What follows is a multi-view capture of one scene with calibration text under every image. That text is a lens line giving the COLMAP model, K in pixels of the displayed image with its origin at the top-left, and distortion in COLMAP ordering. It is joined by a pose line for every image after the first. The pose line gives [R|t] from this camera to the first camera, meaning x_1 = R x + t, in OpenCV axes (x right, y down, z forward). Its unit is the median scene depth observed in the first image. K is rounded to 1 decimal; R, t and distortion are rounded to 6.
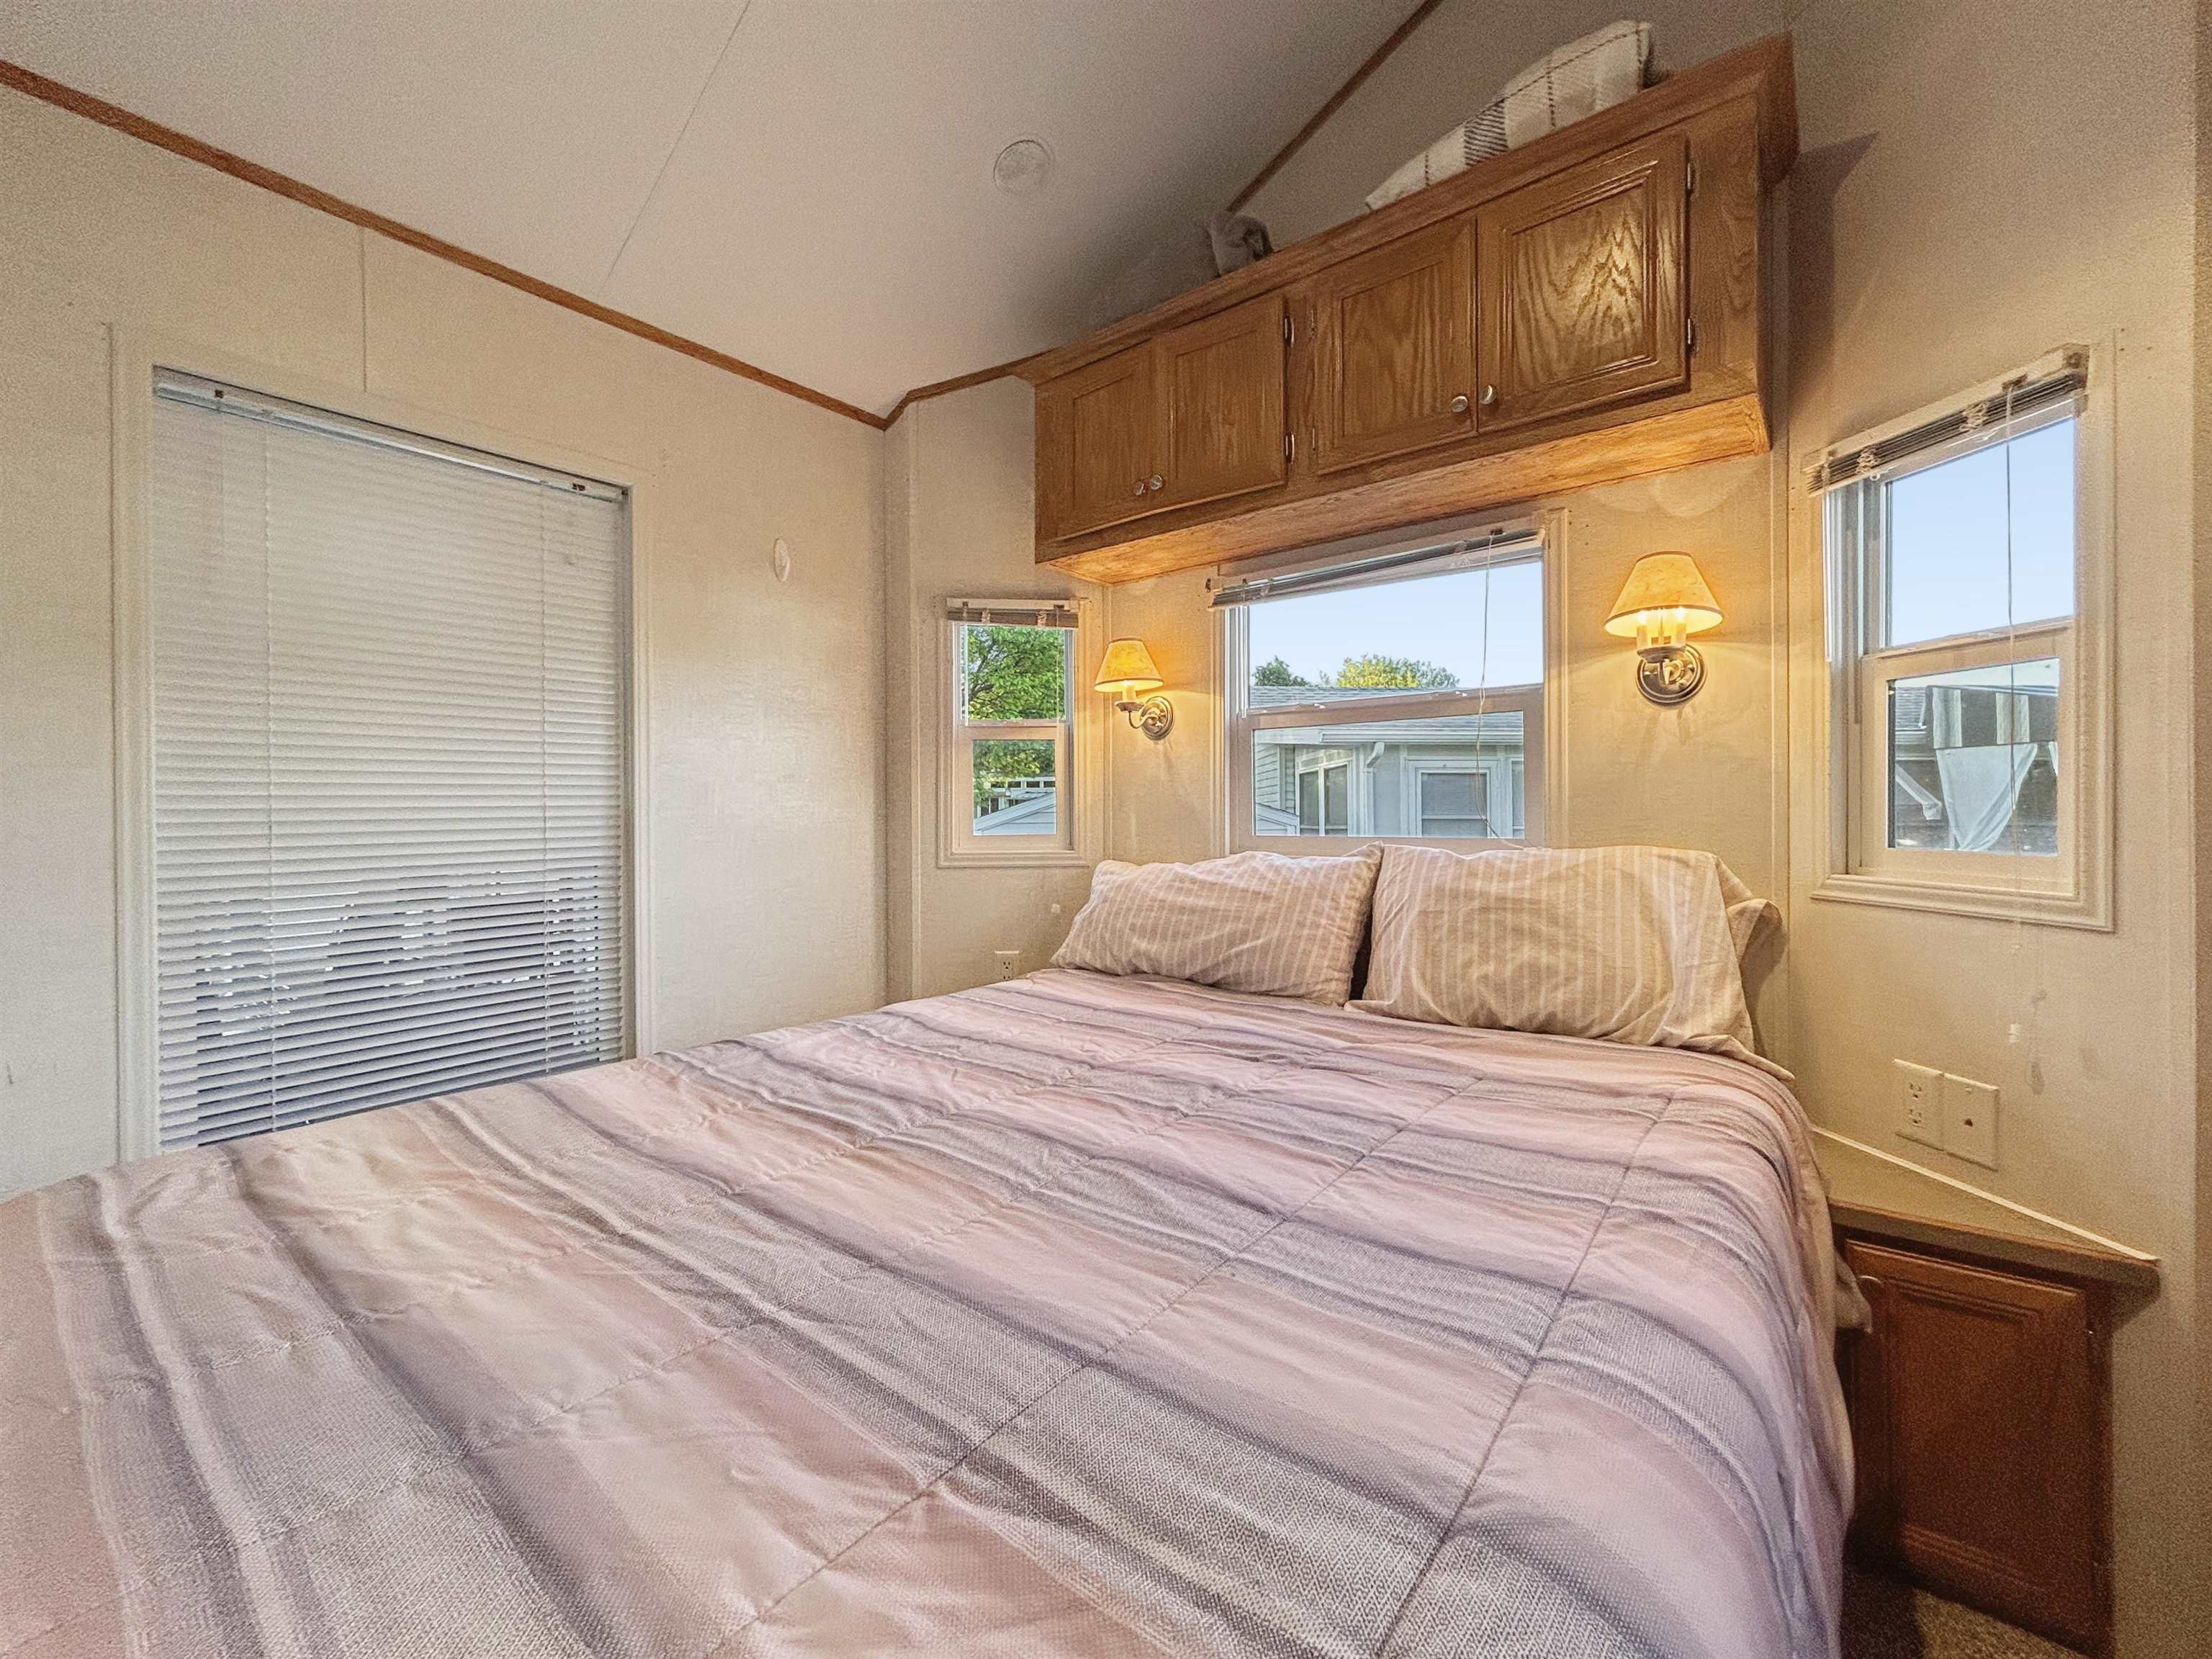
lens RADIAL K [[900.6, 0, 1109.1], [0, 900.6, 816.4], [0, 0, 1]] dist [0.000066, -0.000115]
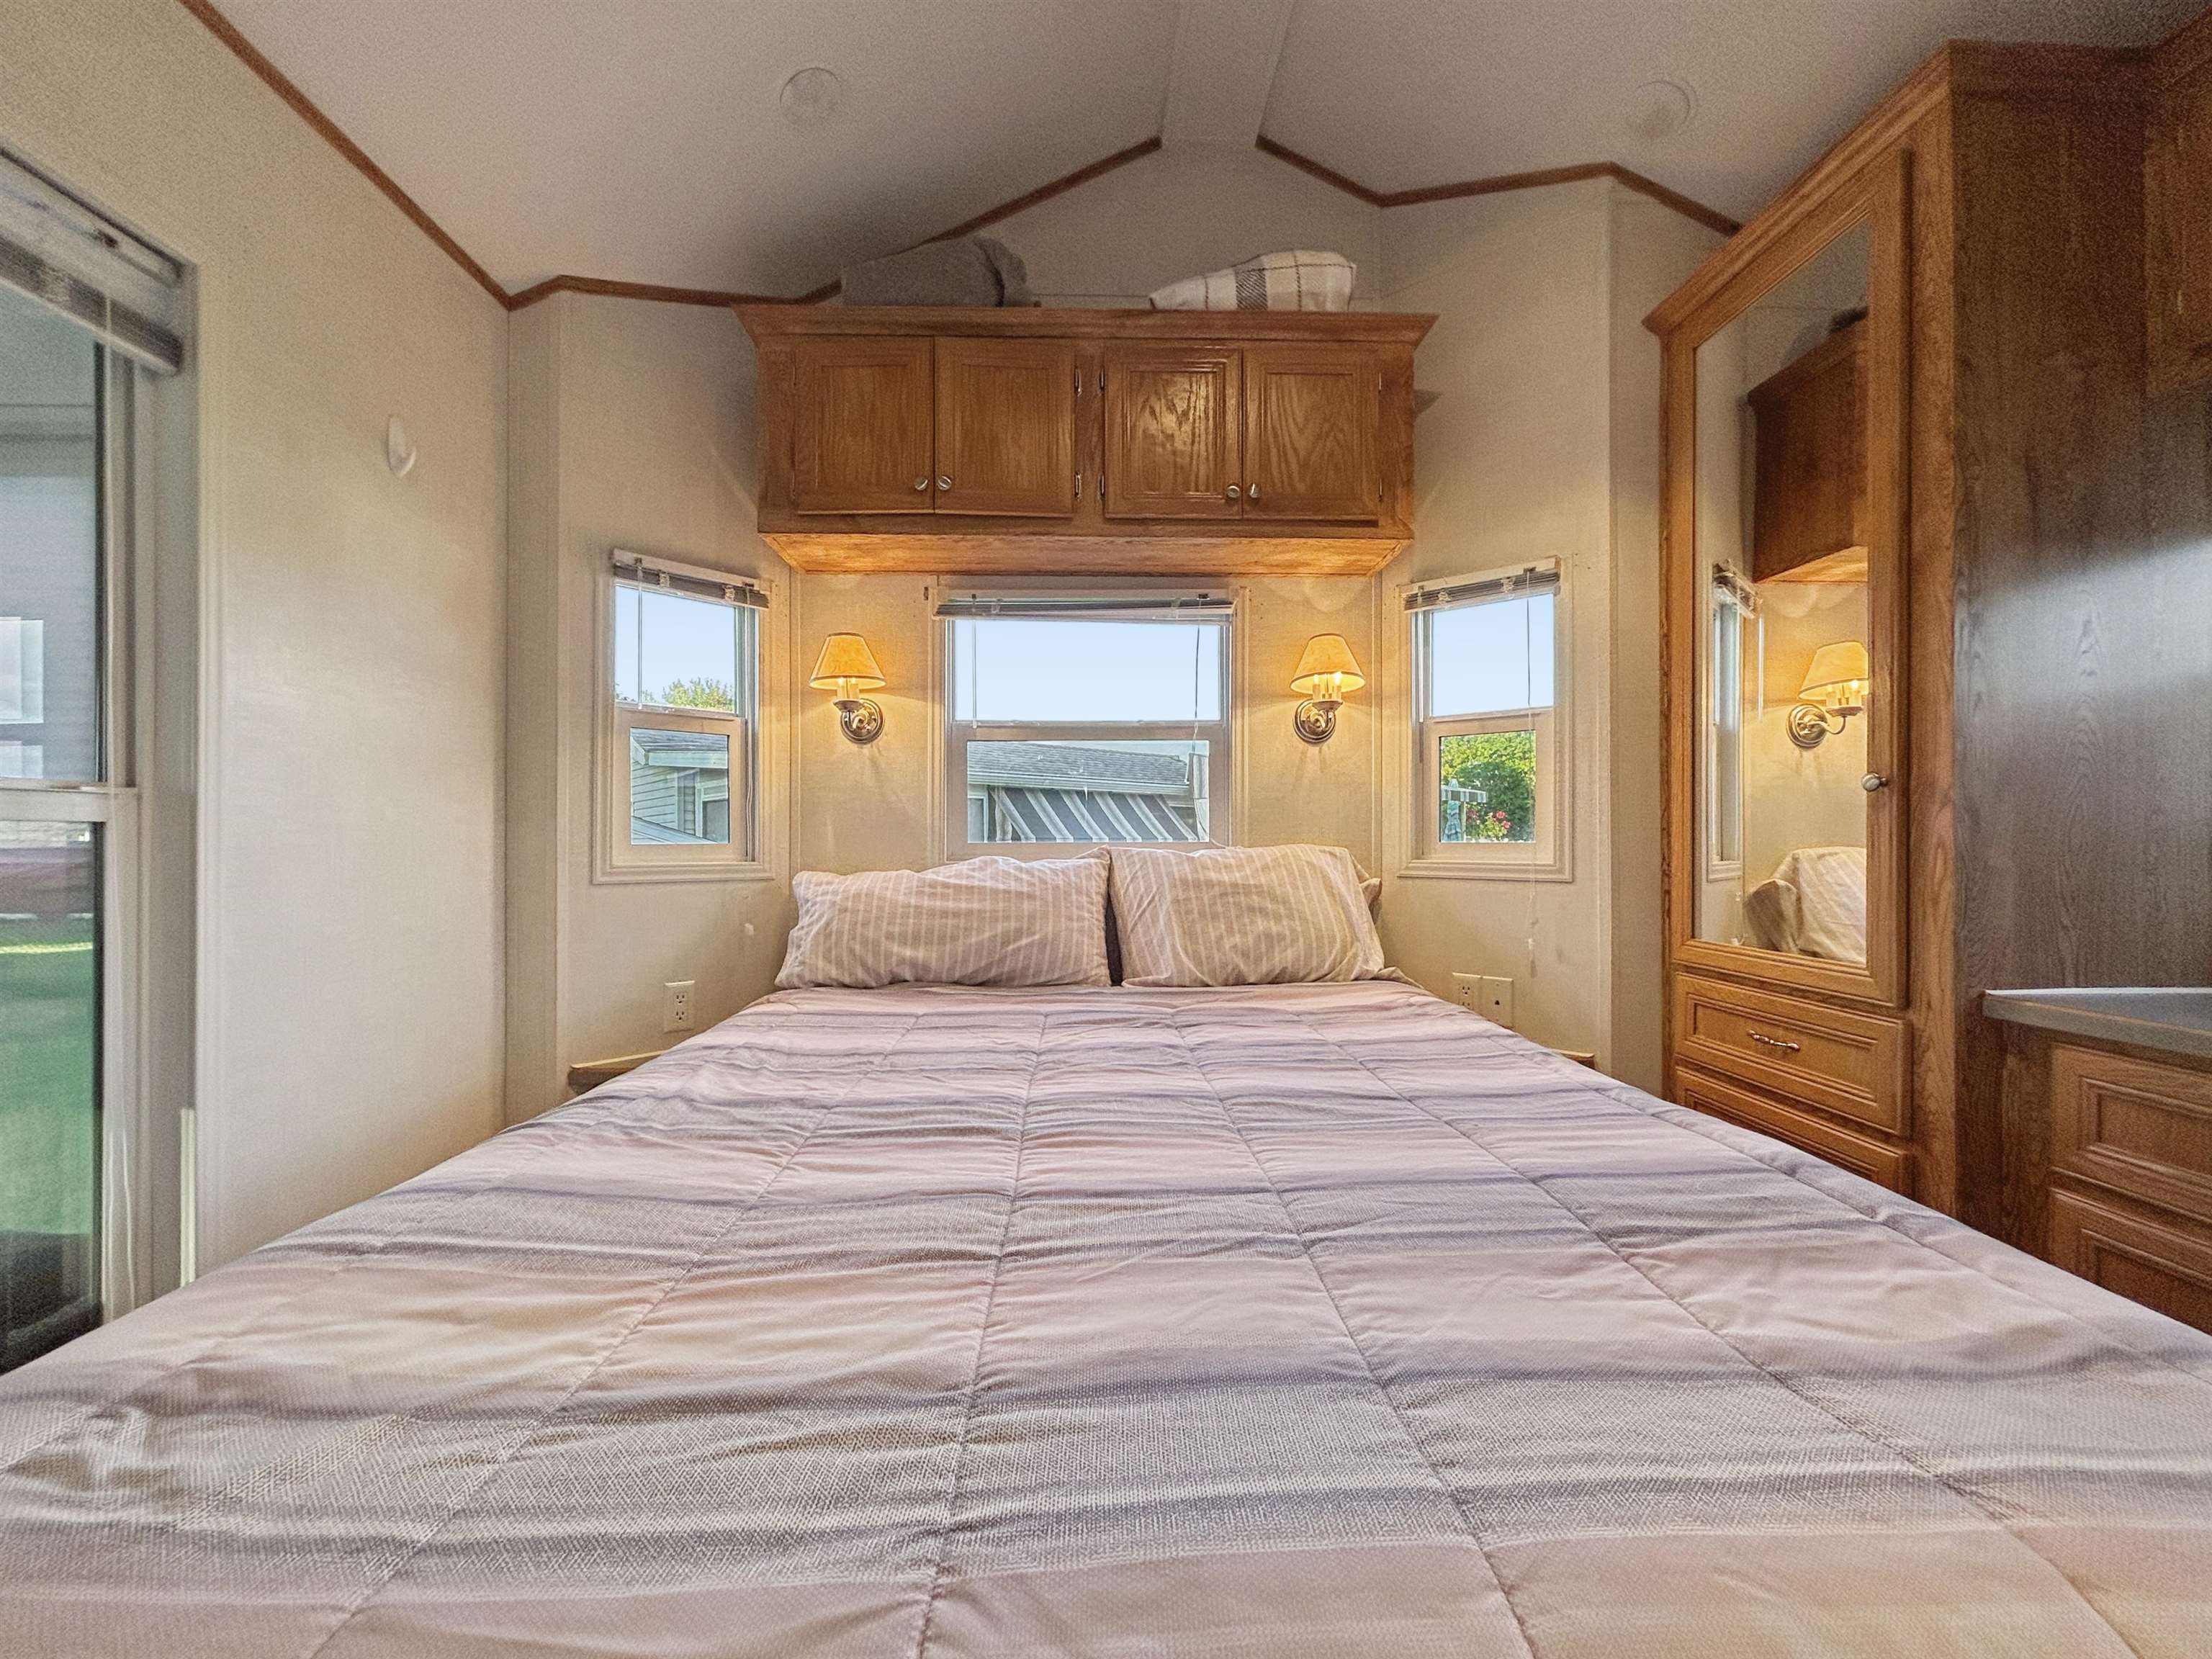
lens RADIAL K [[898.6, 0, 1111.2], [0, 898.6, 845.4], [0, 0, 1]] dist [-0.003071, -0.000715]
pose [[0.760482, 0.002445, 0.649355, -0.494727], [0.003209, 0.999967, -0.007522, 0.041596], [-0.649351, 0.007804, 0.760448, 0.140145]]
